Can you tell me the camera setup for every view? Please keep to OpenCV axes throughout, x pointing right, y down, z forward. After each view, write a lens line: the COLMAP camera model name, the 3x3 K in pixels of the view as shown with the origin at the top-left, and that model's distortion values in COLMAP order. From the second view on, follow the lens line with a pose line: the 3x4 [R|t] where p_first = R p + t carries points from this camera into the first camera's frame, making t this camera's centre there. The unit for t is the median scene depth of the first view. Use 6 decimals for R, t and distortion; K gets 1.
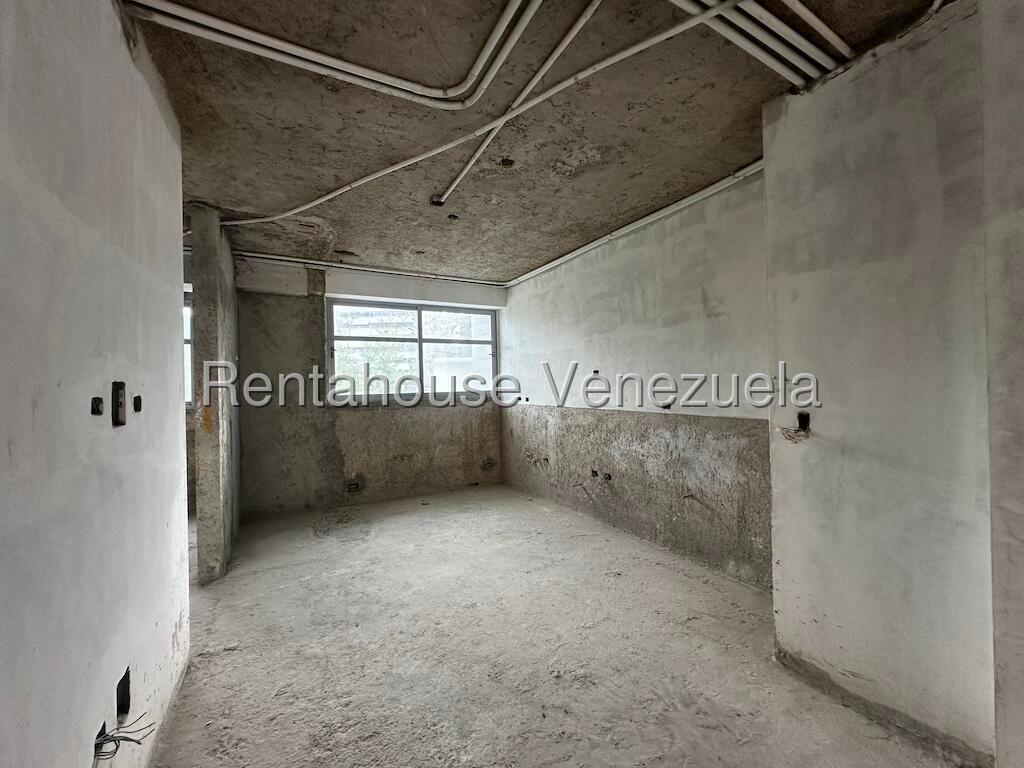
lens RADIAL K [[408.3, 0, 516.2], [0, 408.3, 384.4], [0, 0, 1]] dist [0.000236, -0.000256]
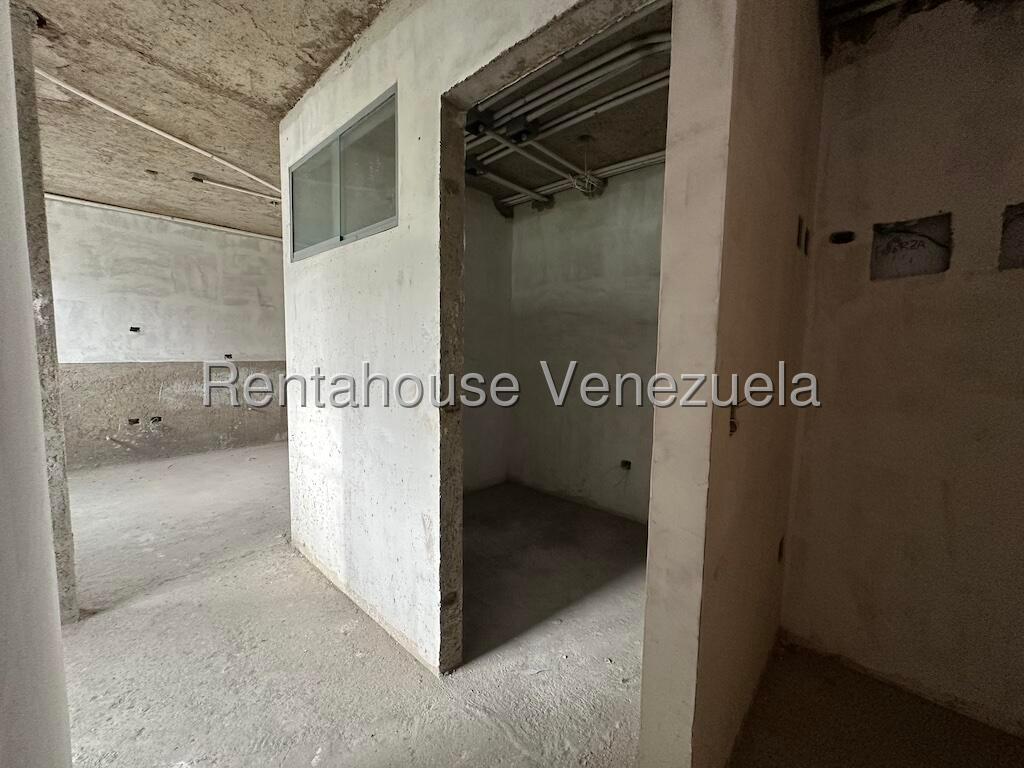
lens RADIAL K [[408.3, 0, 512.3], [0, 408.3, 384.2], [0, 0, 1]] dist [0.000236, -0.000256]
pose [[-0.319543, -0.067633, 0.945155, -1.438360], [-0.009509, 0.997628, 0.068173, 0.041612], [-0.947524, 0.012797, -0.319428, 0.477801]]
